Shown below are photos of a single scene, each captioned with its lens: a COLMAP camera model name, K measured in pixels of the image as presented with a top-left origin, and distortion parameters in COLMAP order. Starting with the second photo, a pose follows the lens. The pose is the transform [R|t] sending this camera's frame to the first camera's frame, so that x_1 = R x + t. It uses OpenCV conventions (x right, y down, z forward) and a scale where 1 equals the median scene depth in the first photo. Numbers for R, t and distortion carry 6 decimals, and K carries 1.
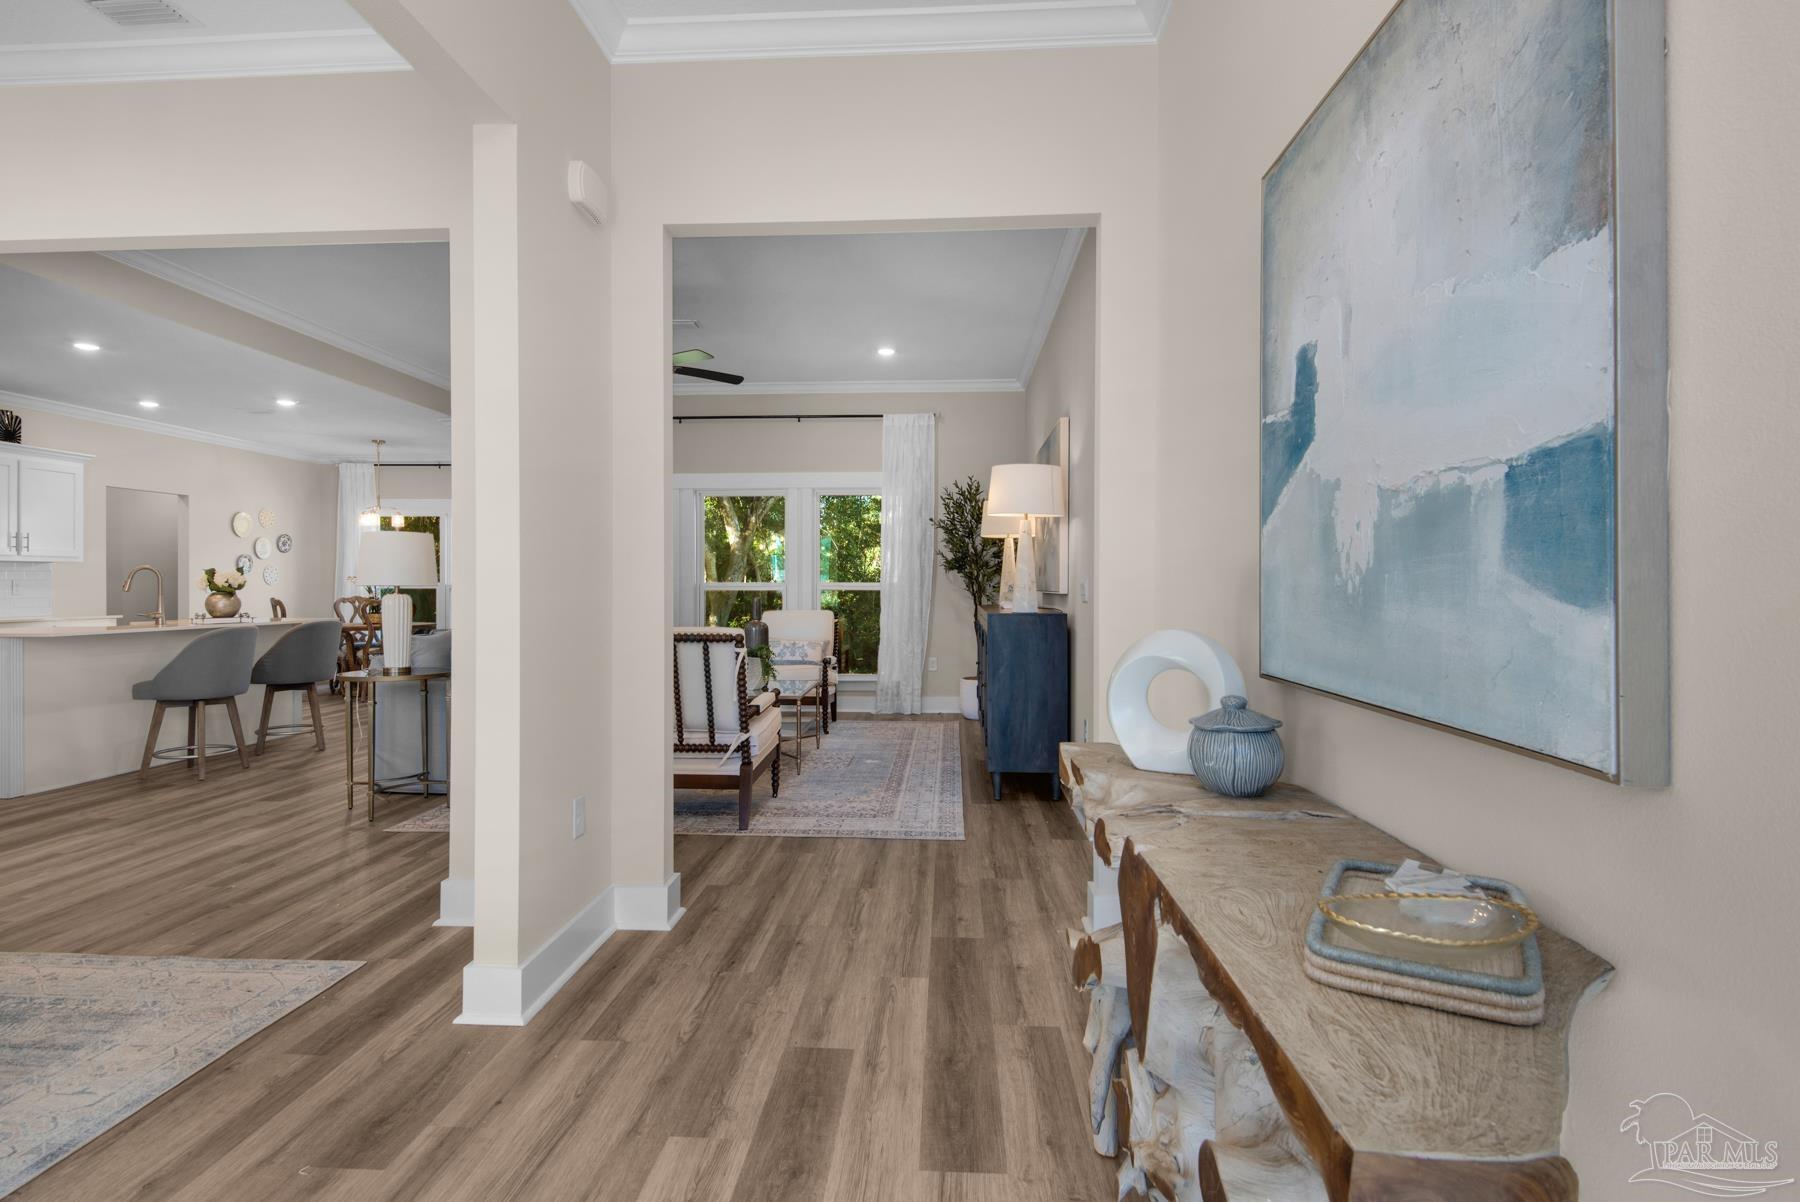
lens RADIAL K [[933.1, 0, 908.9], [0, 933.1, 594.8], [0, 0, 1]] dist [-0.002893, -0.001982]
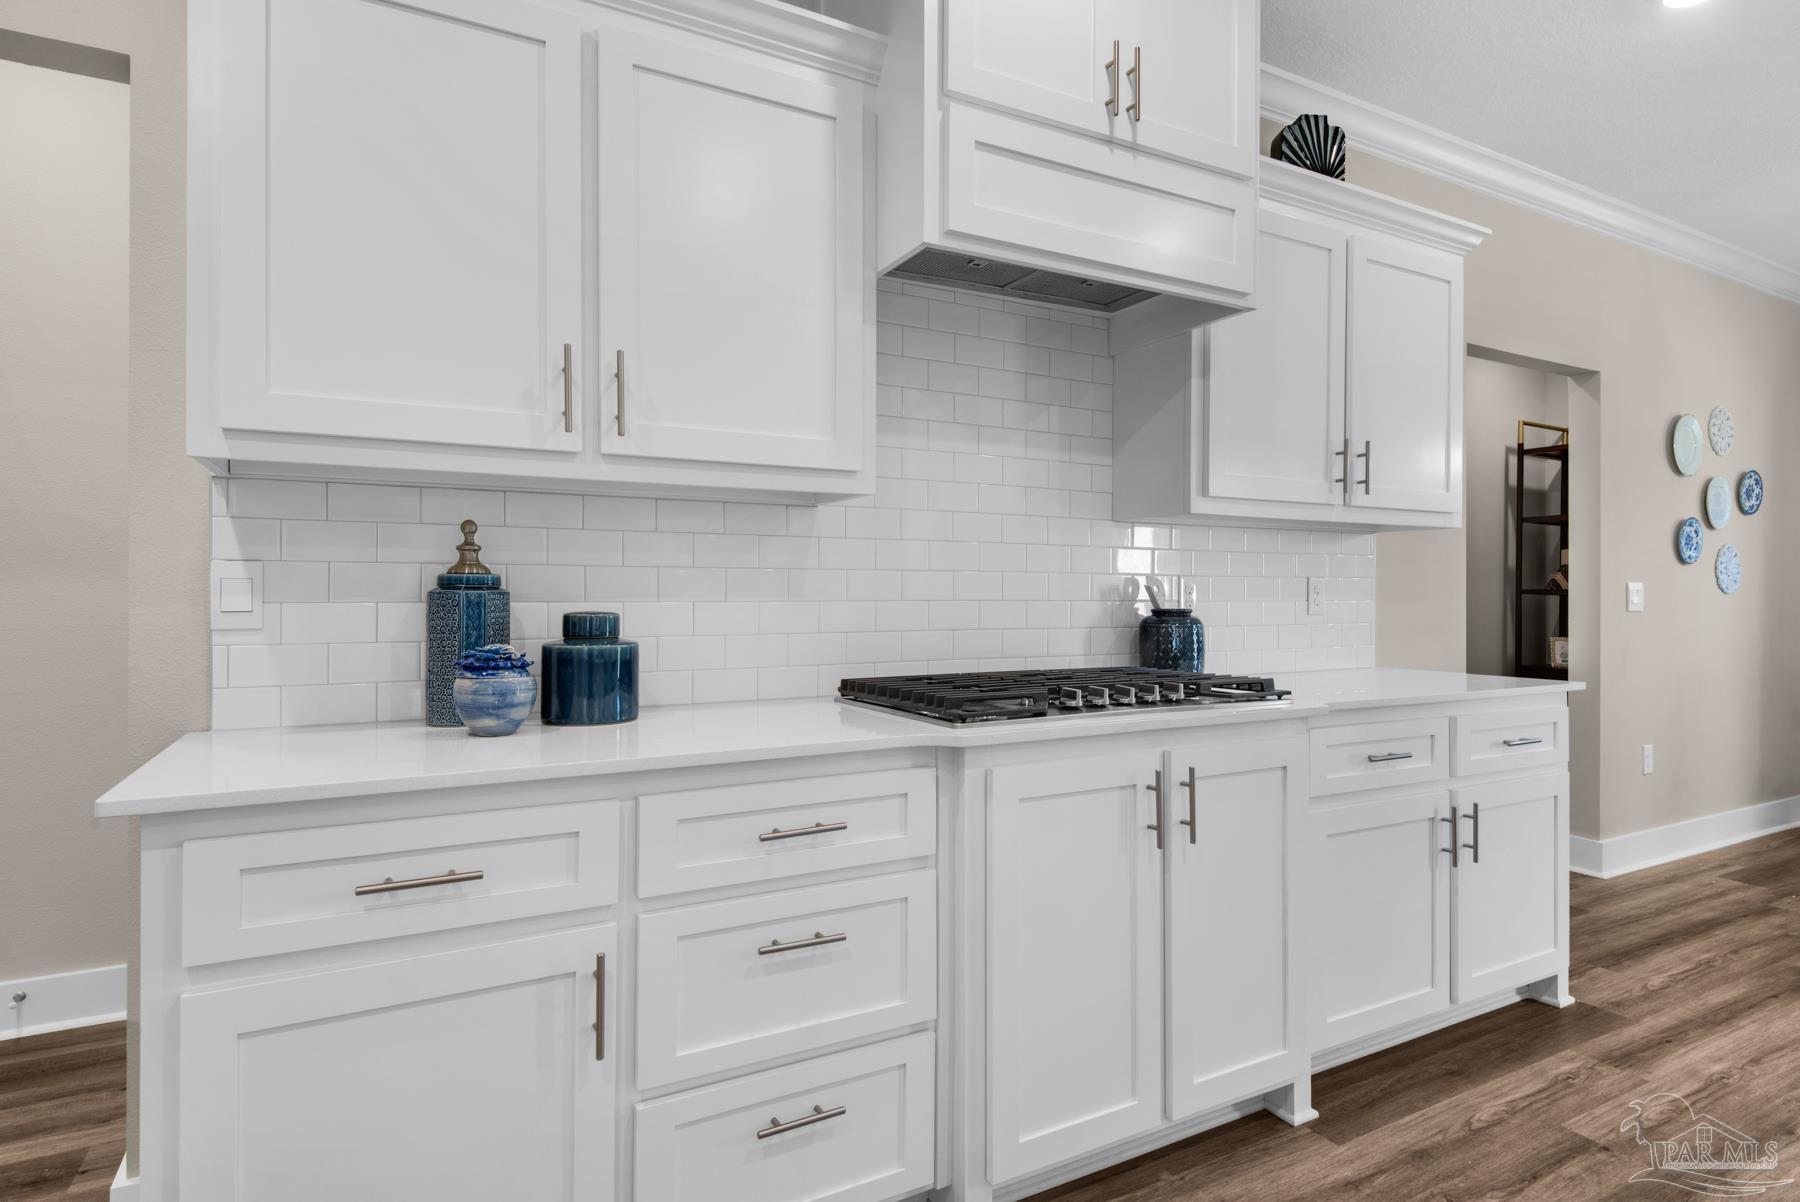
lens RADIAL K [[933.1, 0, 906.8], [0, 933.1, 598.3], [0, 0, 1]] dist [-0.002893, -0.001982]
pose [[0.514536, 0.006262, -0.857446, -0.508374], [-0.010991, 0.999939, 0.000707, -0.003950], [0.857399, 0.009061, 0.514573, 0.463705]]
